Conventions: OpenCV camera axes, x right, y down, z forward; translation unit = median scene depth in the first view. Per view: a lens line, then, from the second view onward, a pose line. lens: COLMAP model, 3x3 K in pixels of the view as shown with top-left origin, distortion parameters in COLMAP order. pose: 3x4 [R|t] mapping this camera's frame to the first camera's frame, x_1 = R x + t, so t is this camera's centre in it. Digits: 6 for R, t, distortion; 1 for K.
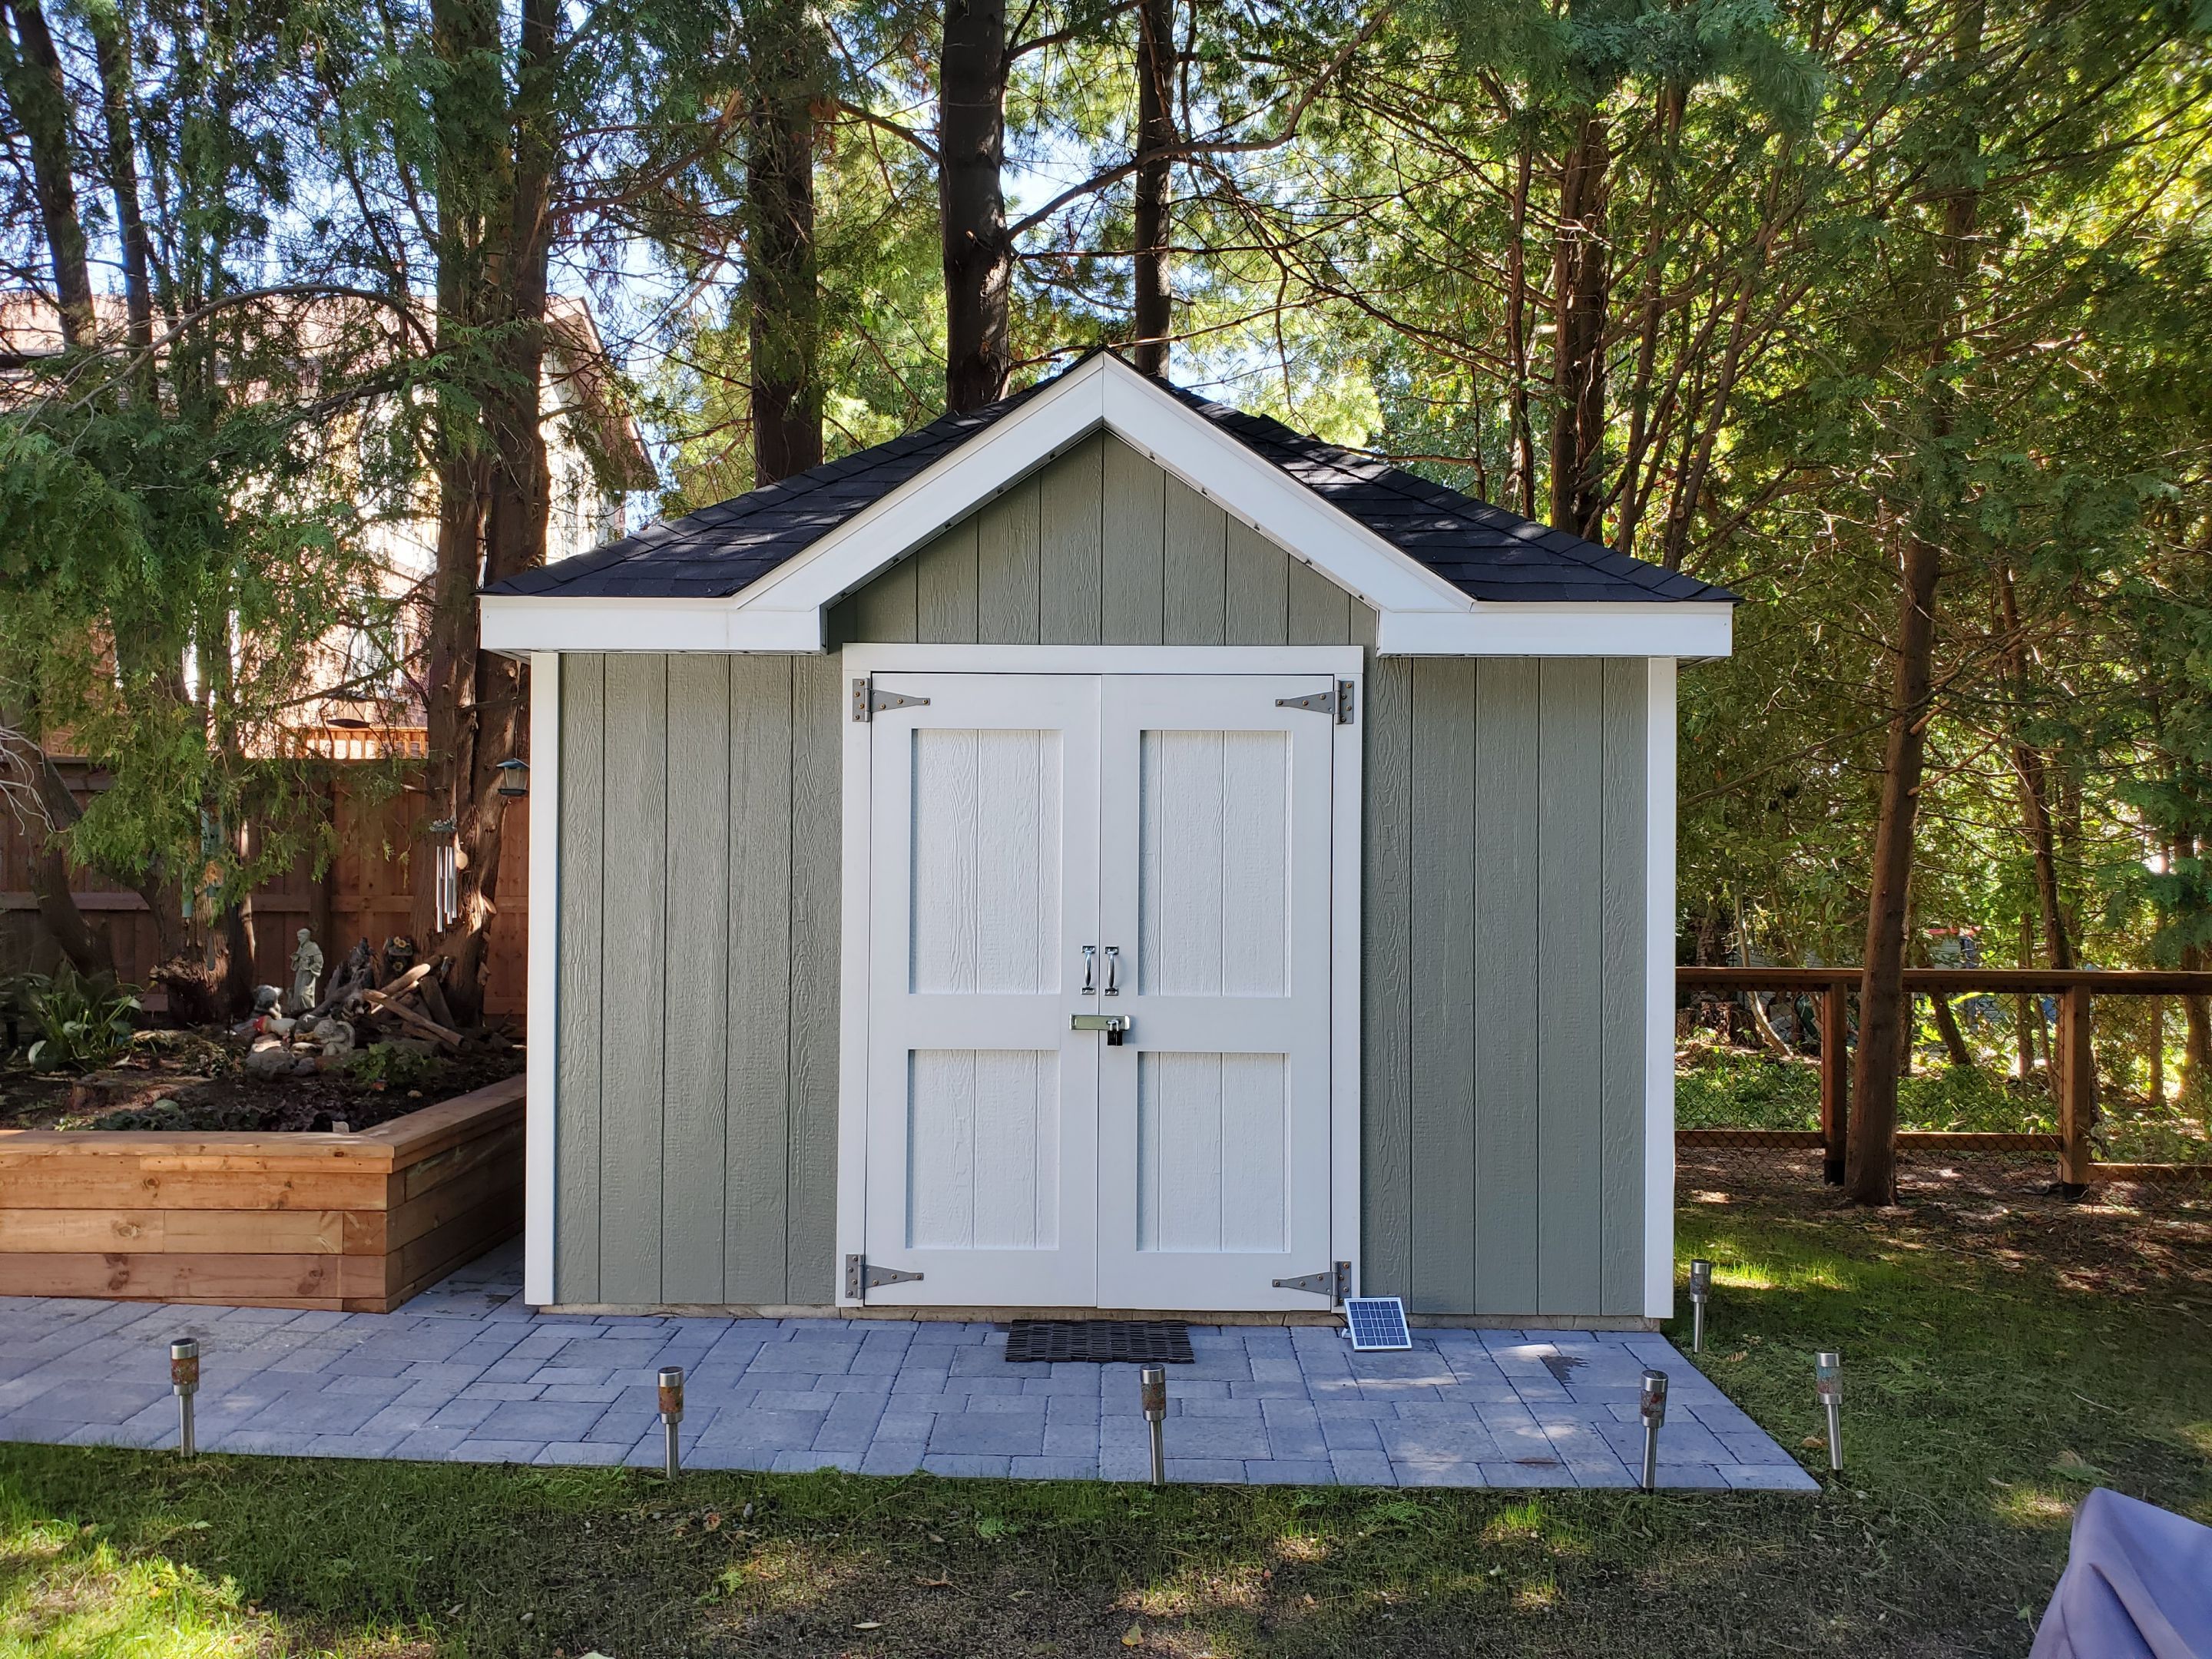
lens RADIAL K [[1695.5, 0, 1098.1], [0, 1695.5, 853.6], [0, 0, 1]] dist [0.009959, 0.009846]
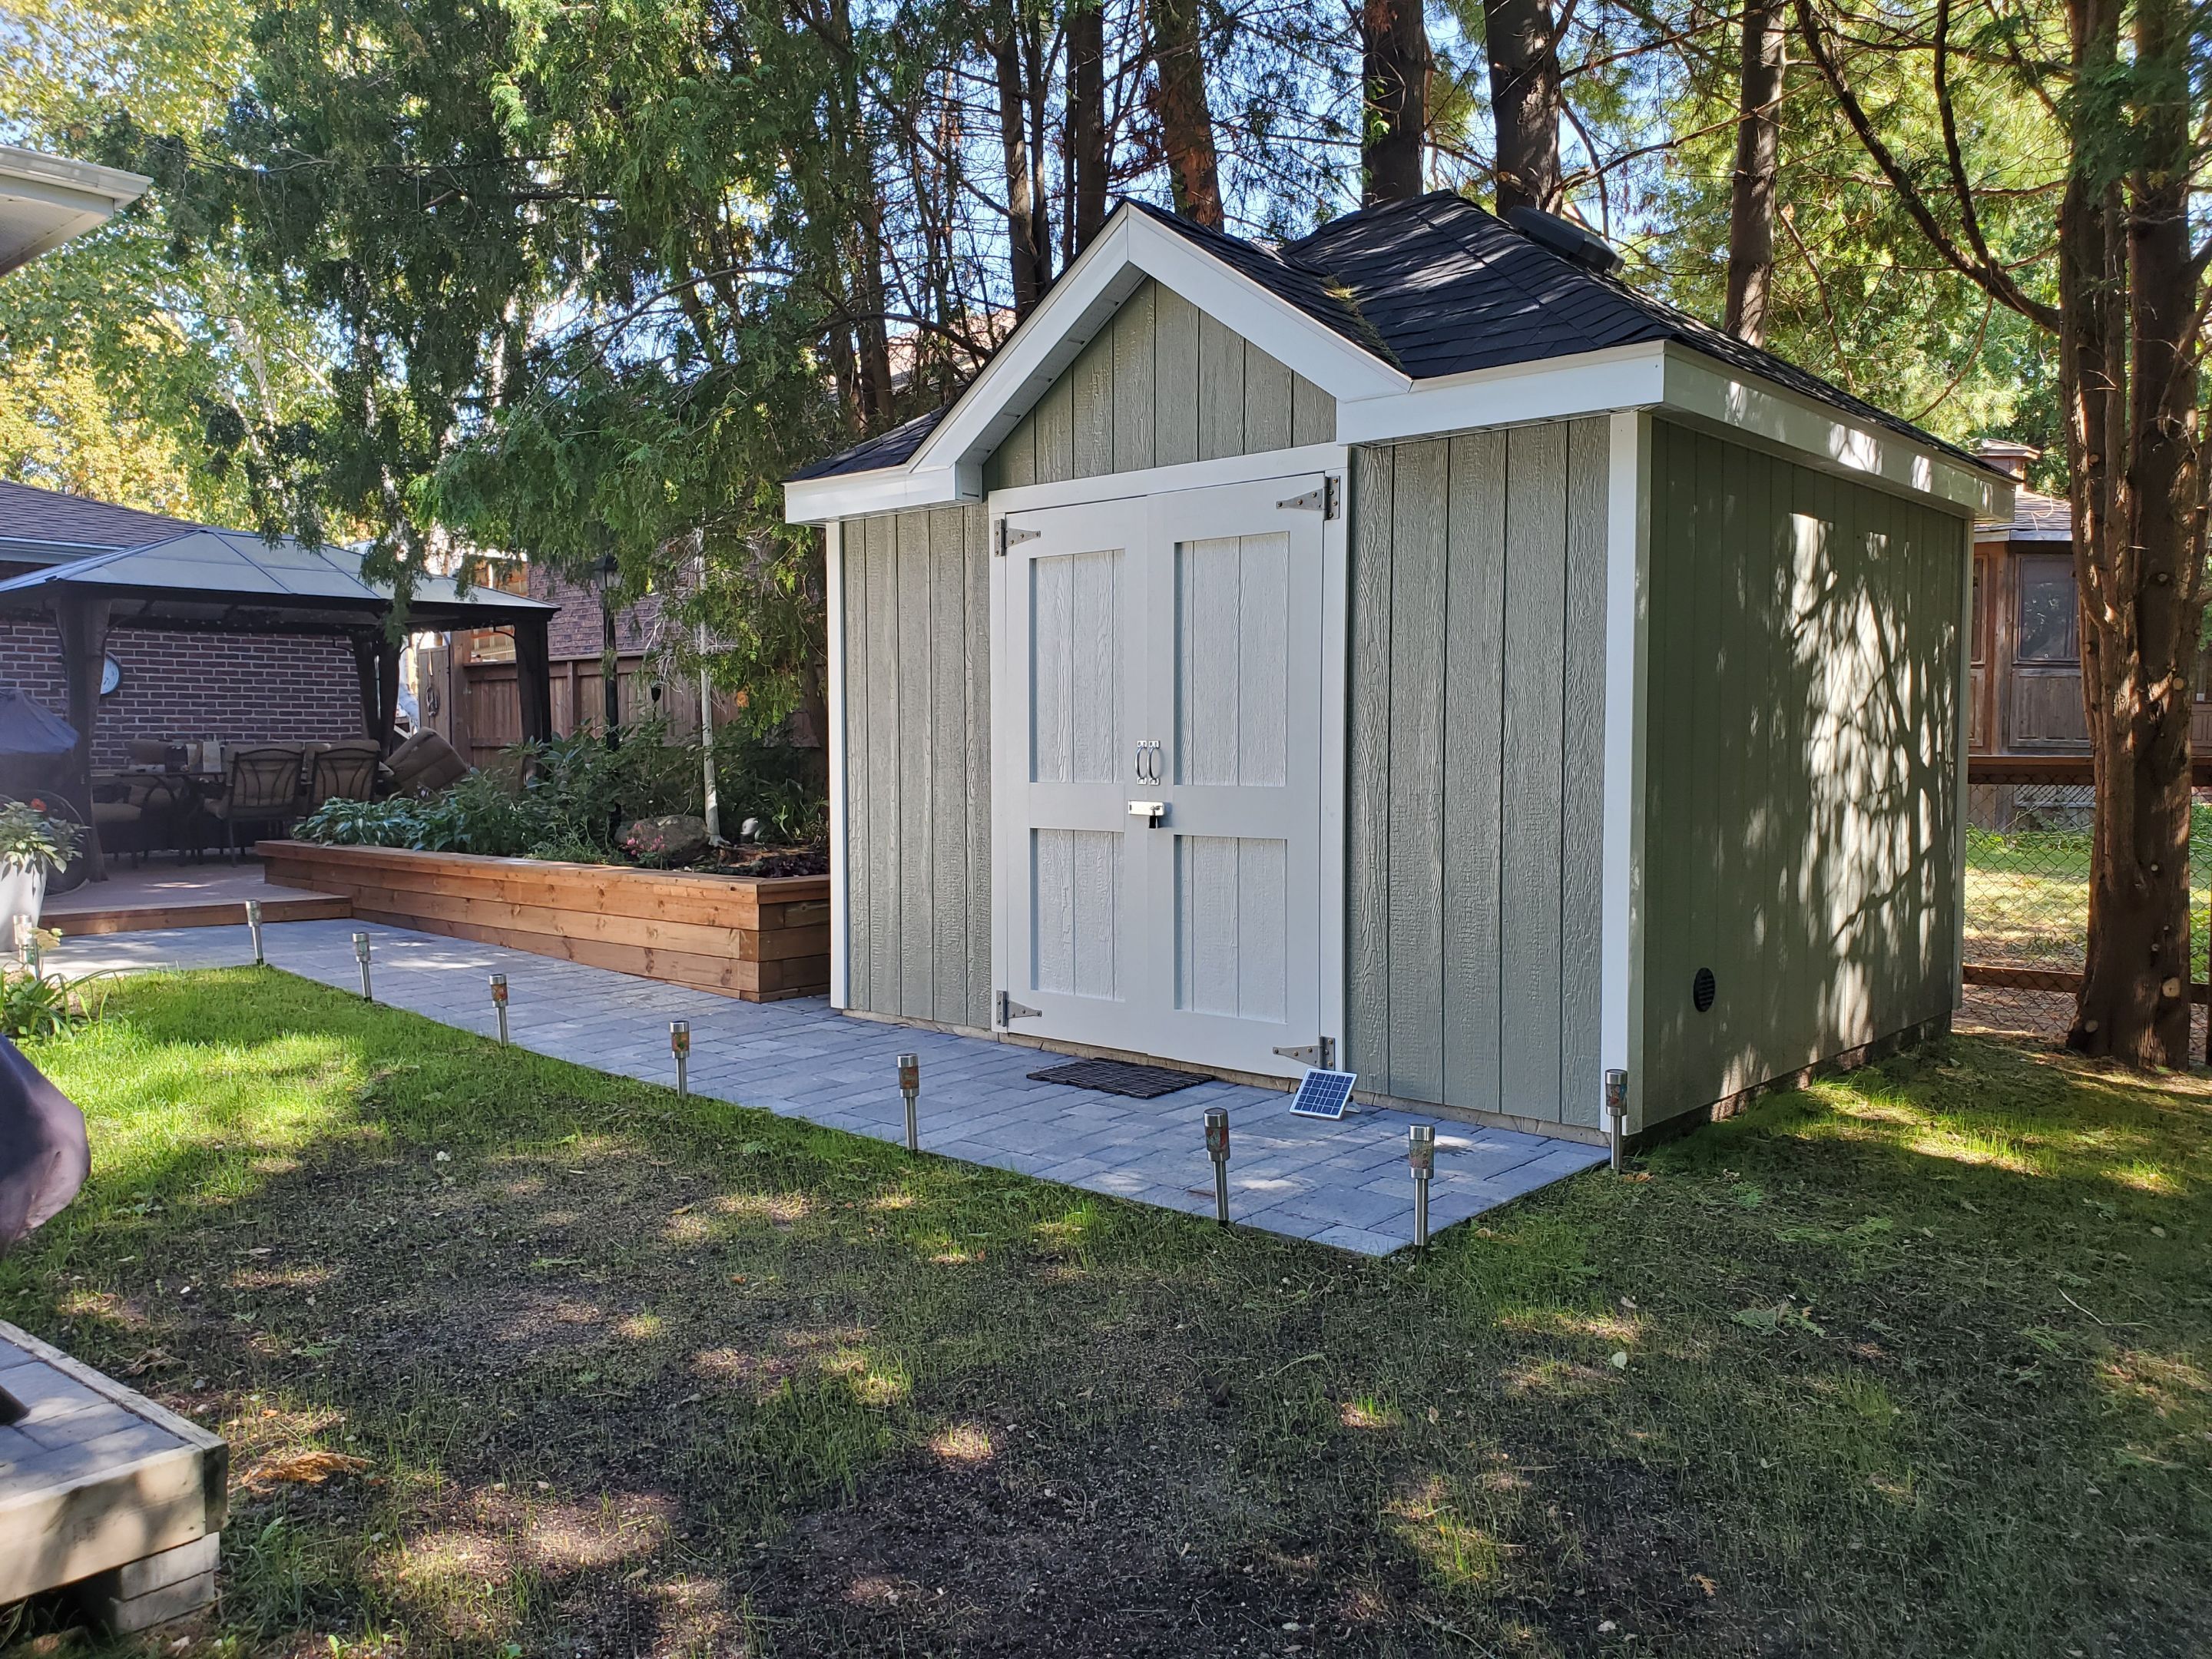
lens RADIAL K [[1703.9, 0, 1150.6], [0, 1703.9, 890.7], [0, 0, 1]] dist [0.010926, 0.001409]
pose [[0.755982, 0.044583, -0.653072, 0.744994], [0.015767, 0.996148, 0.086255, 0.056464], [0.654402, -0.075504, 0.752367, 0.137763]]
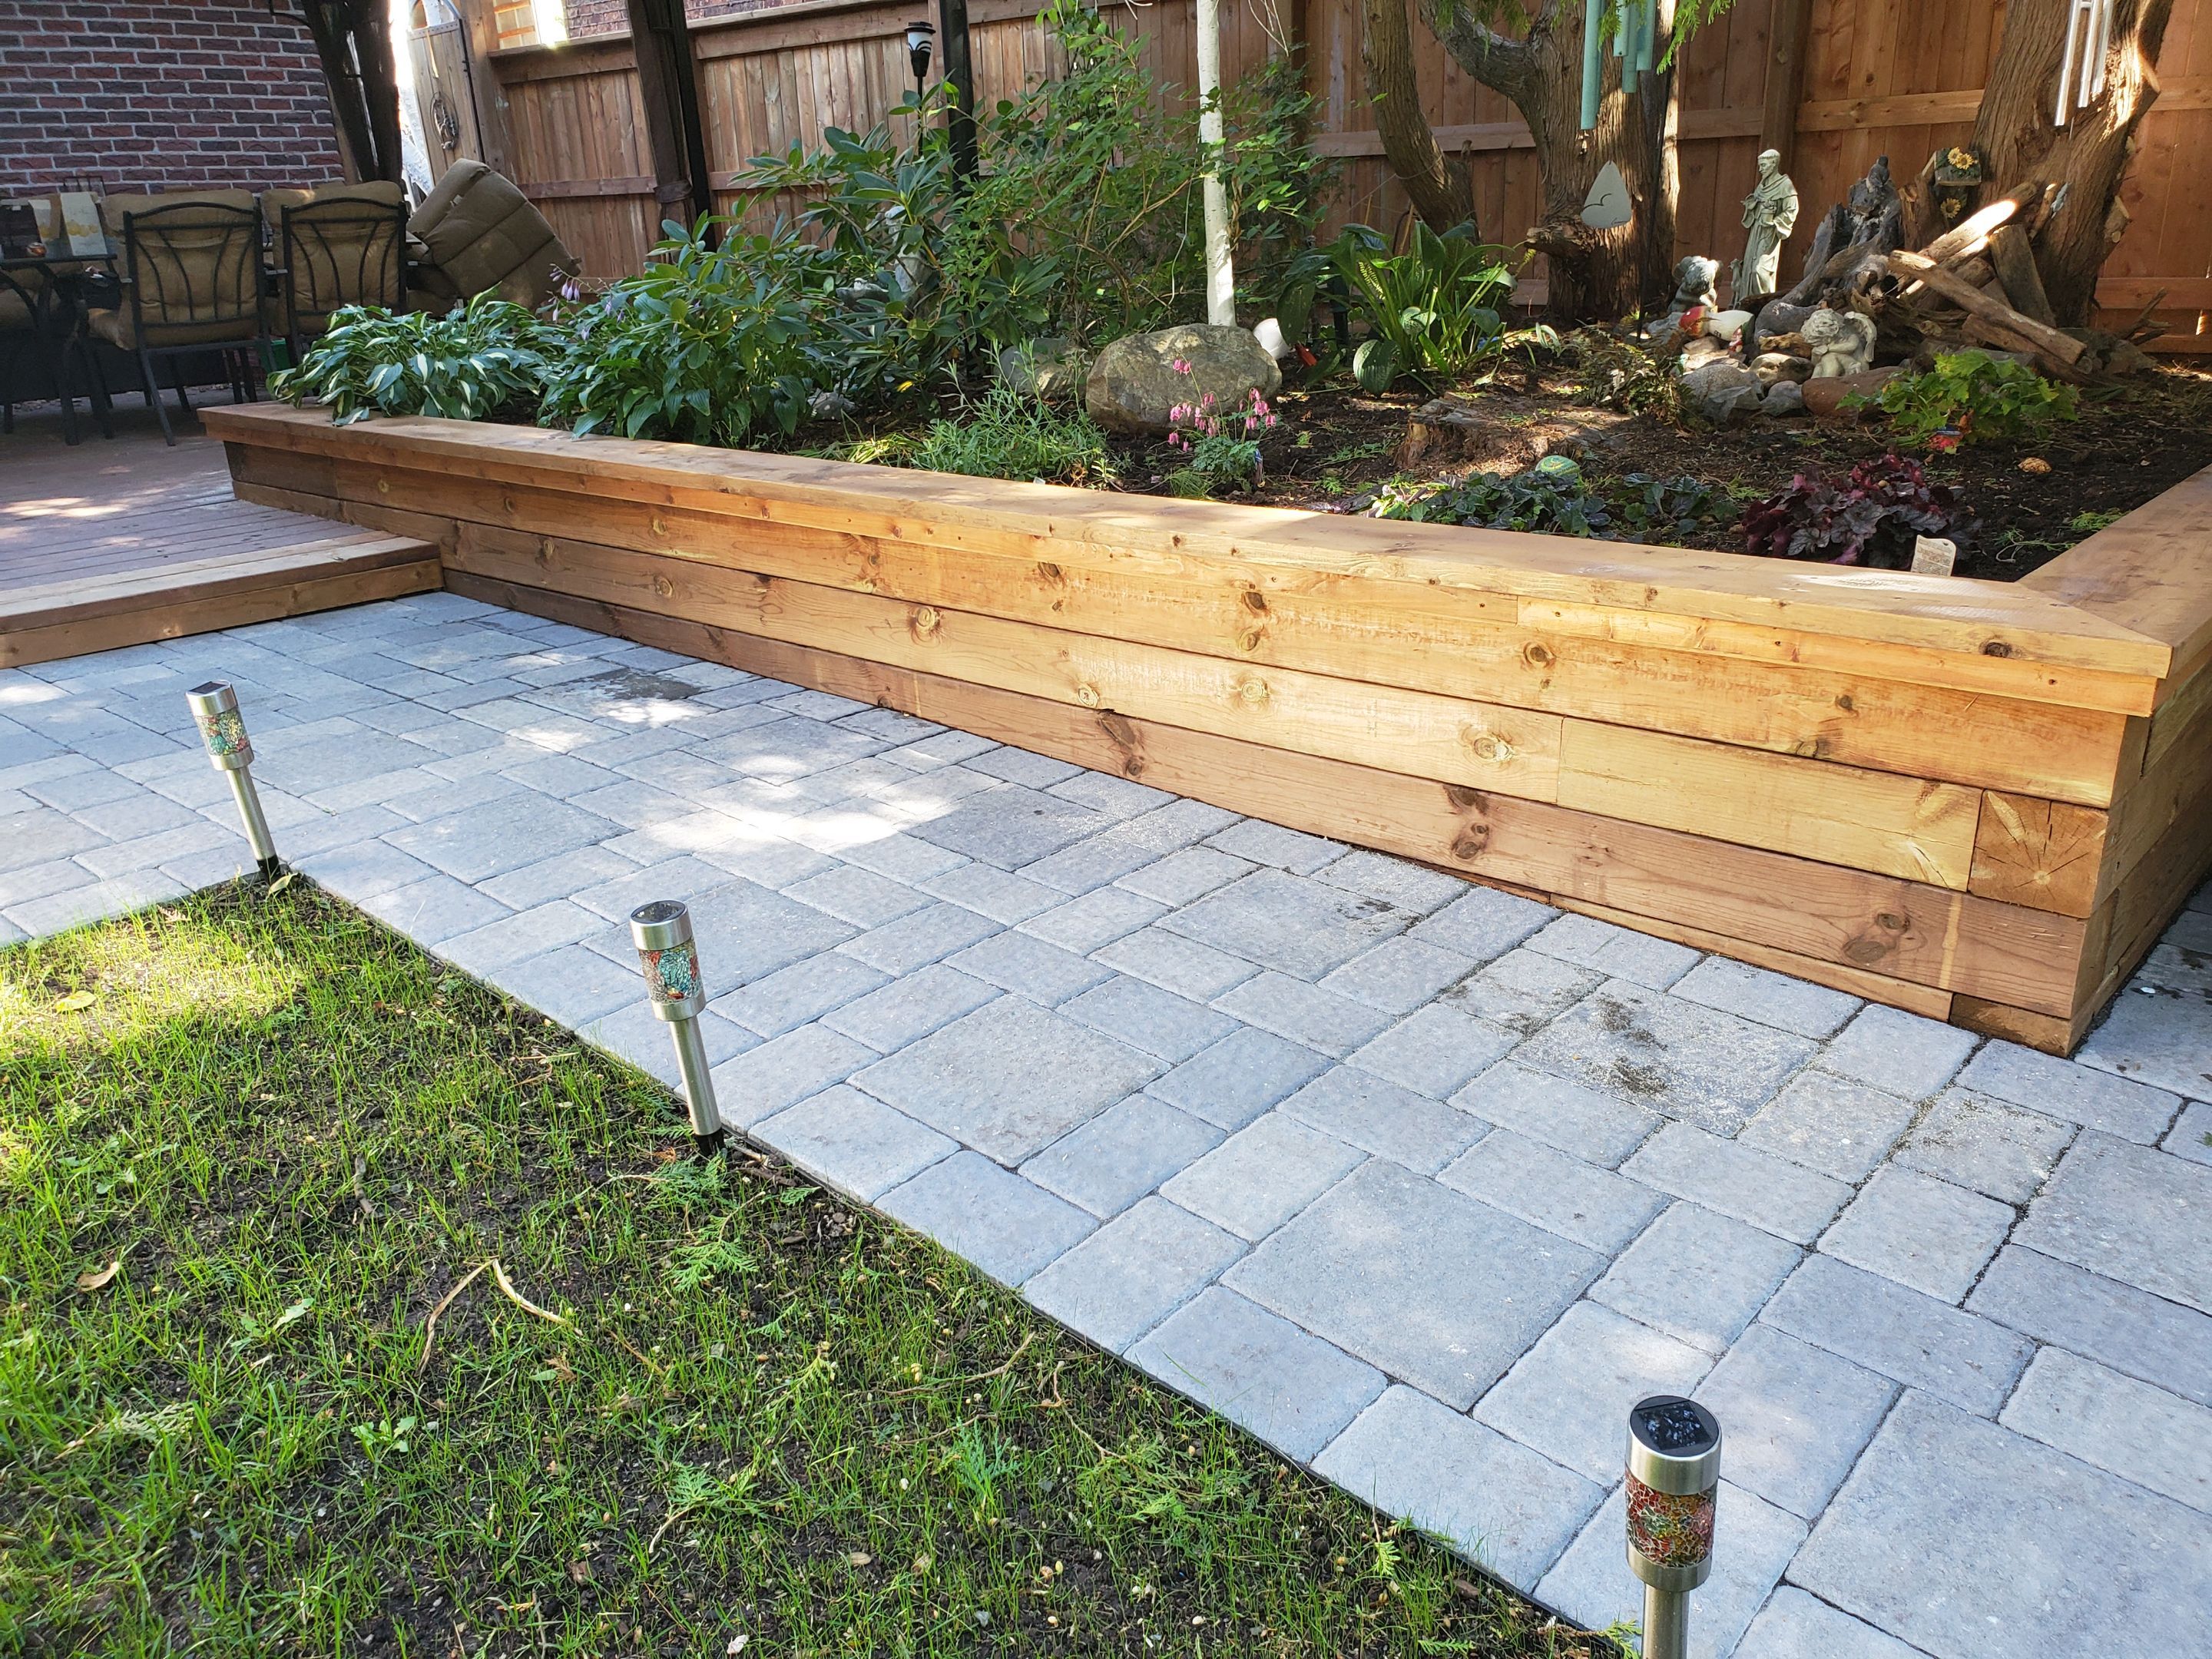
lens RADIAL K [[1695.5, 0, 1098.1], [0, 1695.5, 853.6], [0, 0, 1]] dist [0.009959, 0.009846]
pose [[0.744989, 0.205017, -0.634791, -0.331779], [0.049887, 0.931814, 0.359492, 0.071278], [0.665209, -0.299486, 0.683963, 0.573183]]
